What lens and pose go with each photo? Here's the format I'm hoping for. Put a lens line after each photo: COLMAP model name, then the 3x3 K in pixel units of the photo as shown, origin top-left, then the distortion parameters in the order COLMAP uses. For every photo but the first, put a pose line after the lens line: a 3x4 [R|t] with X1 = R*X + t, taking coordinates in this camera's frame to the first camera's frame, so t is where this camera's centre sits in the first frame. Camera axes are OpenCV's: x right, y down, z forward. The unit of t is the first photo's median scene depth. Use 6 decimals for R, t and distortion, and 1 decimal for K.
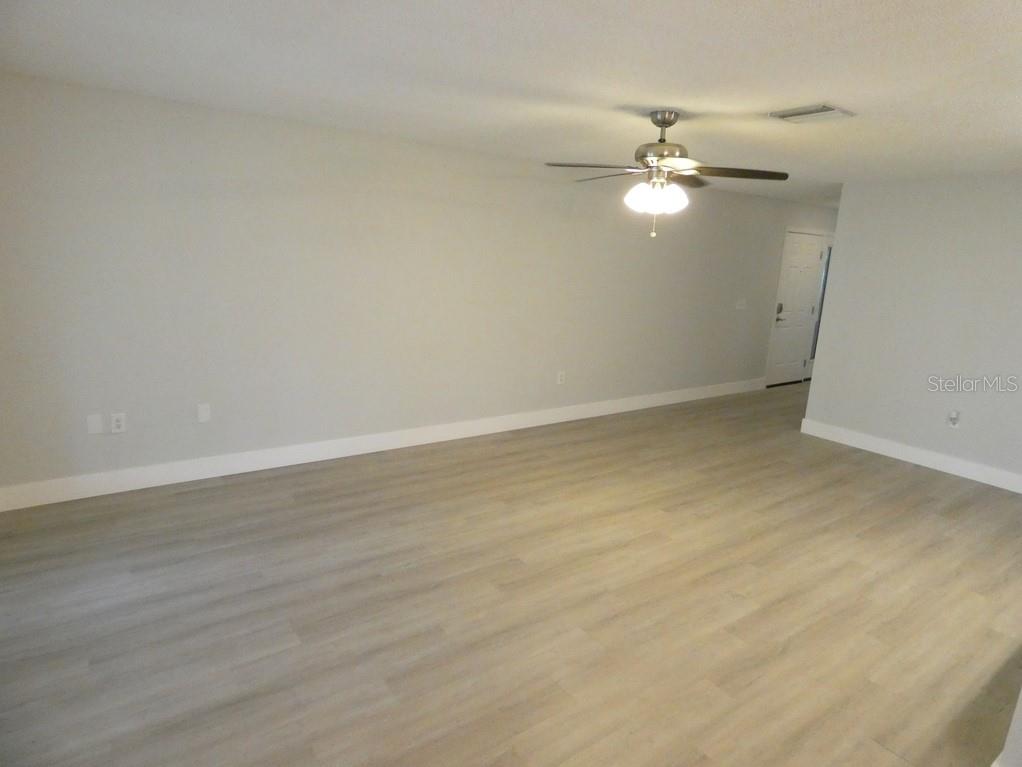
lens RADIAL K [[607.1, 0, 511.1], [0, 607.1, 371.2], [0, 0, 1]] dist [-0.002023, -0.001549]
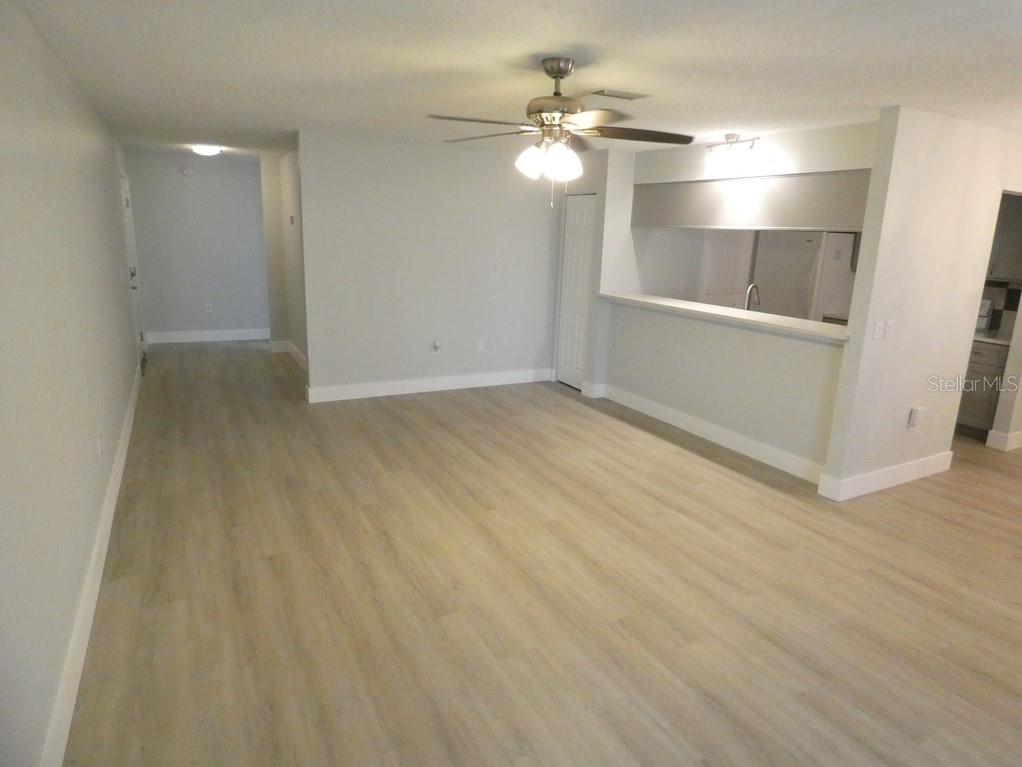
lens RADIAL K [[613.6, 0, 520.7], [0, 613.6, 380.0], [0, 0, 1]] dist [0.010637, -0.012879]
pose [[0.123824, -0.279259, 0.952198, -0.675031], [0.169008, 0.951498, 0.257076, -0.220308], [-0.977806, 0.129097, 0.165016, 0.930181]]
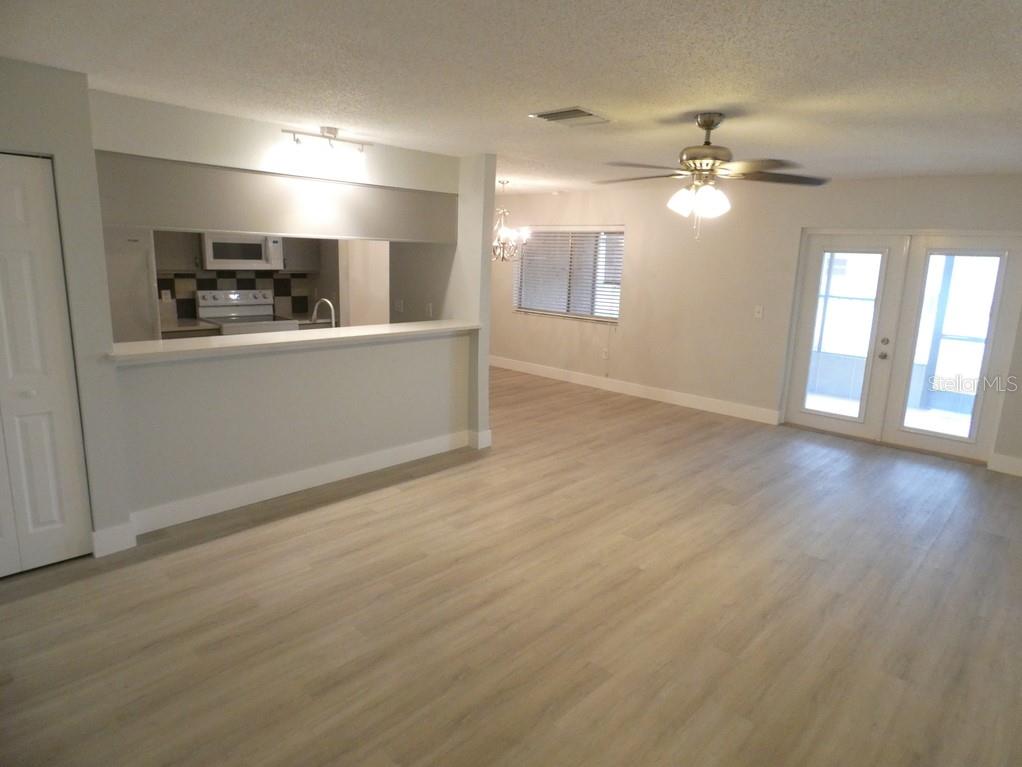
lens RADIAL K [[613.6, 0, 520.7], [0, 613.6, 380.0], [0, 0, 1]] dist [0.010637, -0.012879]
pose [[-0.976504, -0.043787, -0.211005, 0.708790], [-0.121642, 0.920236, 0.371981, -0.347337], [0.177887, 0.388908, -0.903940, 1.933430]]
